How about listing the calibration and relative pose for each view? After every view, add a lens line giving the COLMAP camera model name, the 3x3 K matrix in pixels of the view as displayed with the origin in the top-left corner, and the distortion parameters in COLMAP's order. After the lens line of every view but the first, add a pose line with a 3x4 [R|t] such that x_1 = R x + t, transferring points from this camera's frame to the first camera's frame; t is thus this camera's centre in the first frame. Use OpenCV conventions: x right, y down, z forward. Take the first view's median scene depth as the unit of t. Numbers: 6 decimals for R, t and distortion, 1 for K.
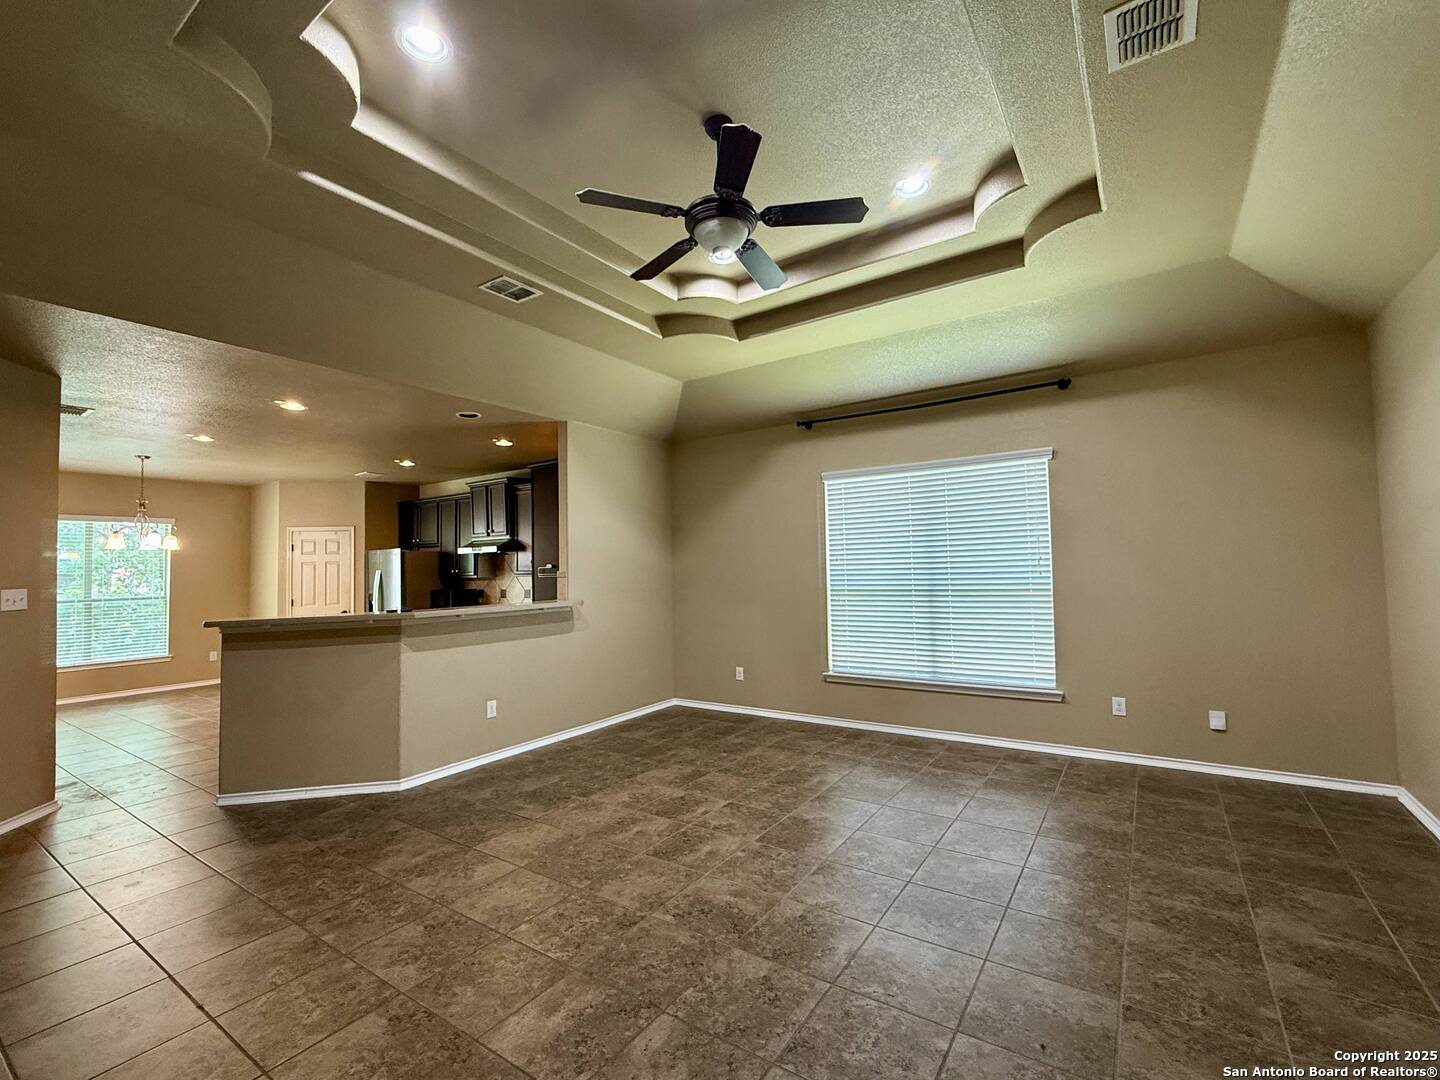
lens RADIAL K [[623.0, 0, 726.9], [0, 623.0, 525.5], [0, 0, 1]] dist [-0.000523, 0.000112]
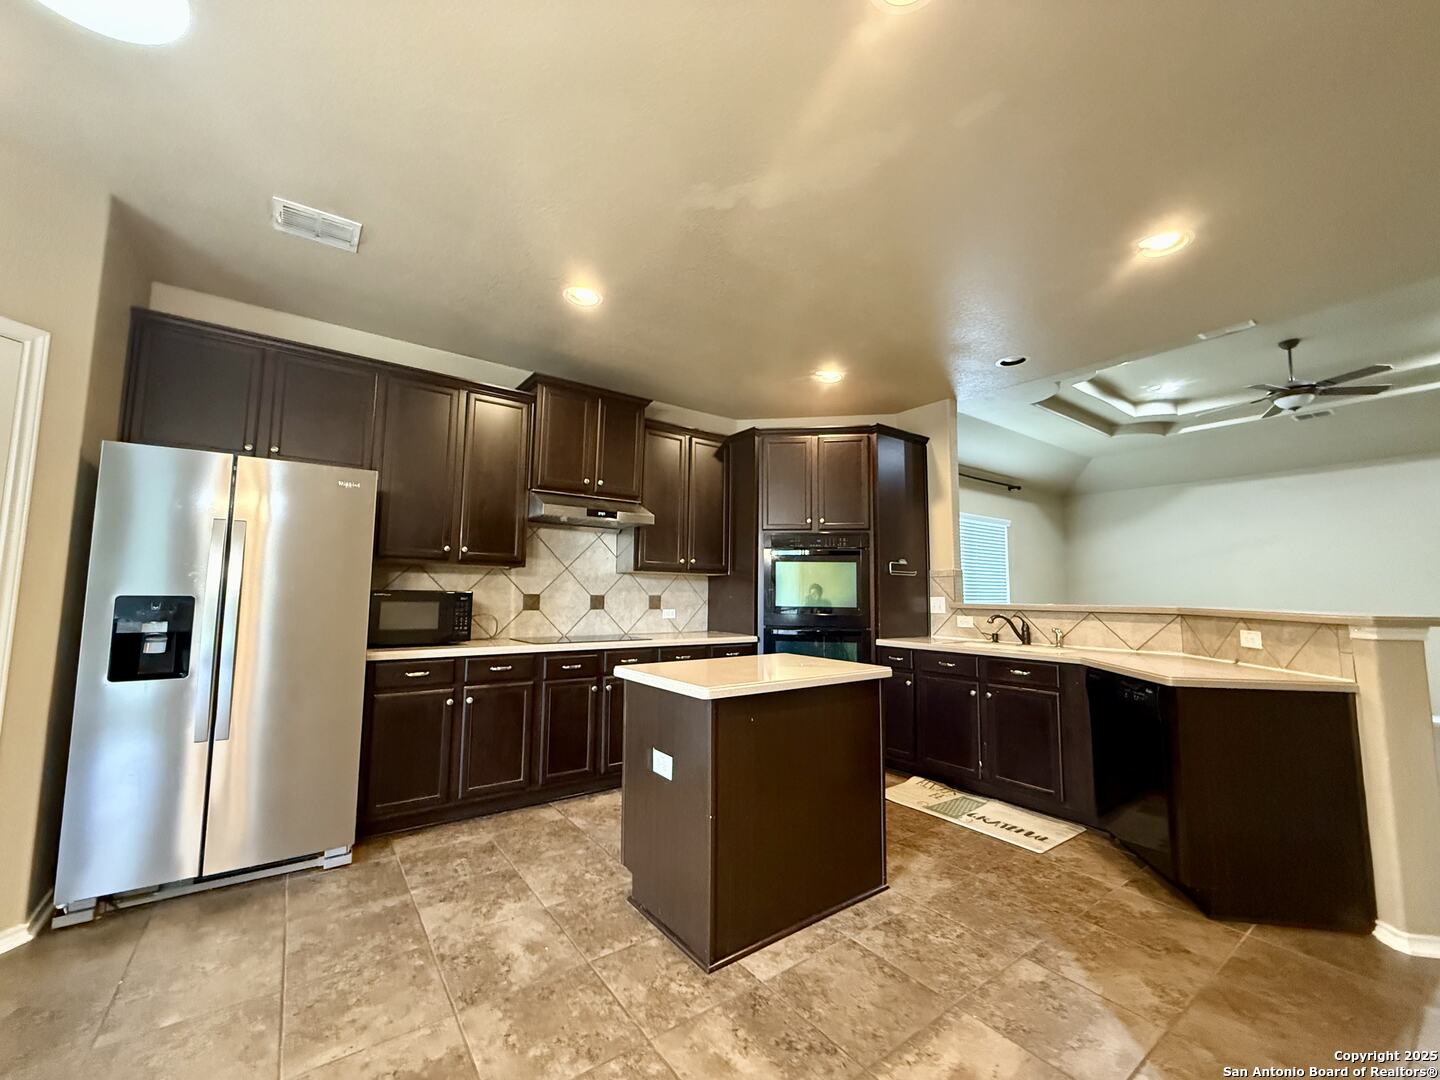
lens RADIAL K [[574.4, 0, 716.6], [0, 574.4, 539.4], [0, 0, 1]] dist [-0.000528, -0.000612]
pose [[0.334757, 0.113004, 0.935504, -0.739510], [-0.085650, 0.992323, -0.089218, 0.085666], [-0.938404, -0.050260, 0.341866, 0.679233]]
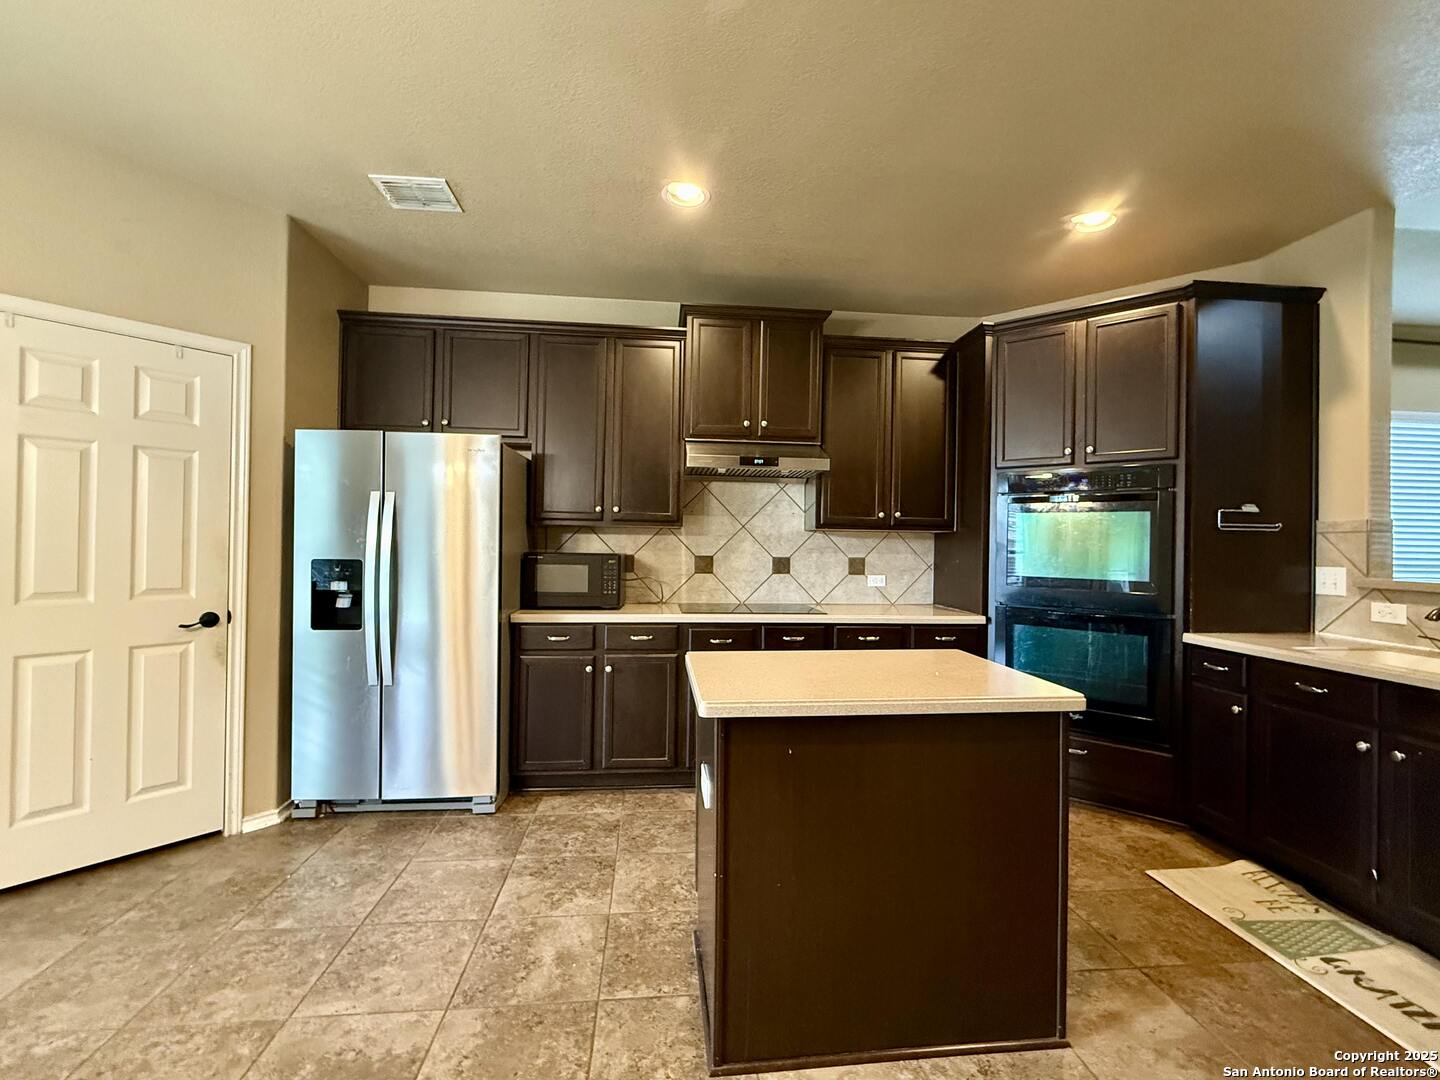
lens RADIAL K [[623.0, 0, 719.6], [0, 623.0, 539.4], [0, 0, 1]] dist [-0.000523, 0.000112]
pose [[0.764207, 0.033517, 0.644100, -0.634215], [-0.075644, 0.996414, 0.037898, 0.070969], [-0.640520, -0.077684, 0.764002, 0.622771]]
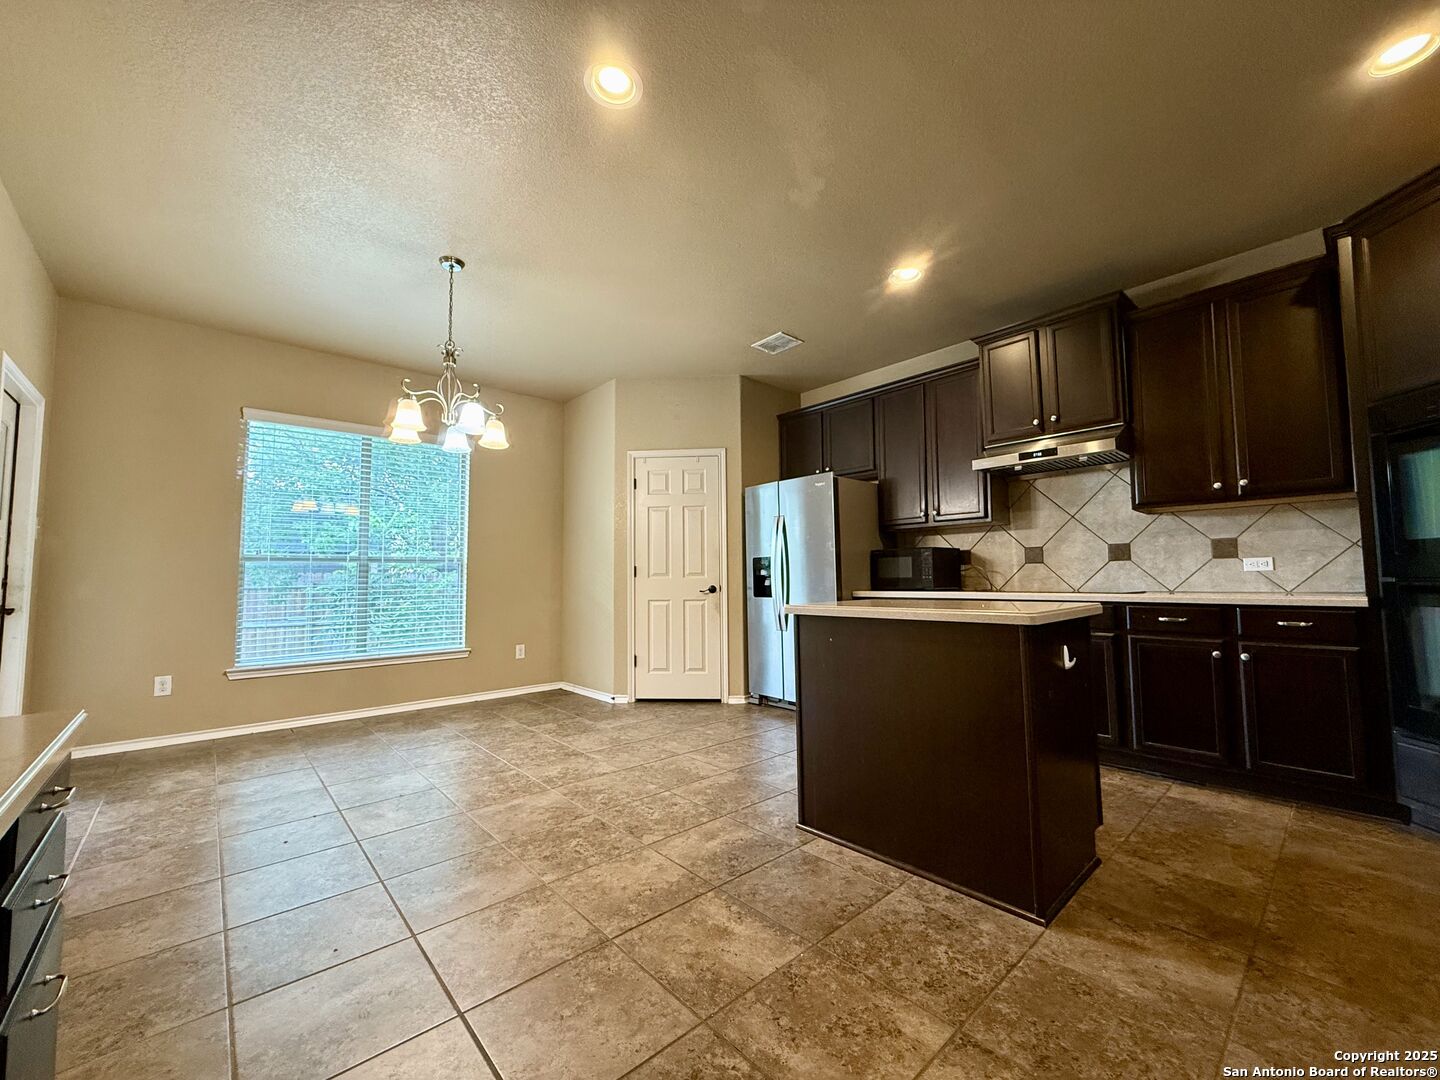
lens RADIAL K [[574.4, 0, 712.4], [0, 574.4, 537.5], [0, 0, 1]] dist [-0.000528, -0.000612]
pose [[0.968886, -0.009848, -0.247311, -0.485047], [0.011084, 0.999932, 0.003604, 0.088737], [0.247259, -0.006233, 0.968929, 0.468680]]
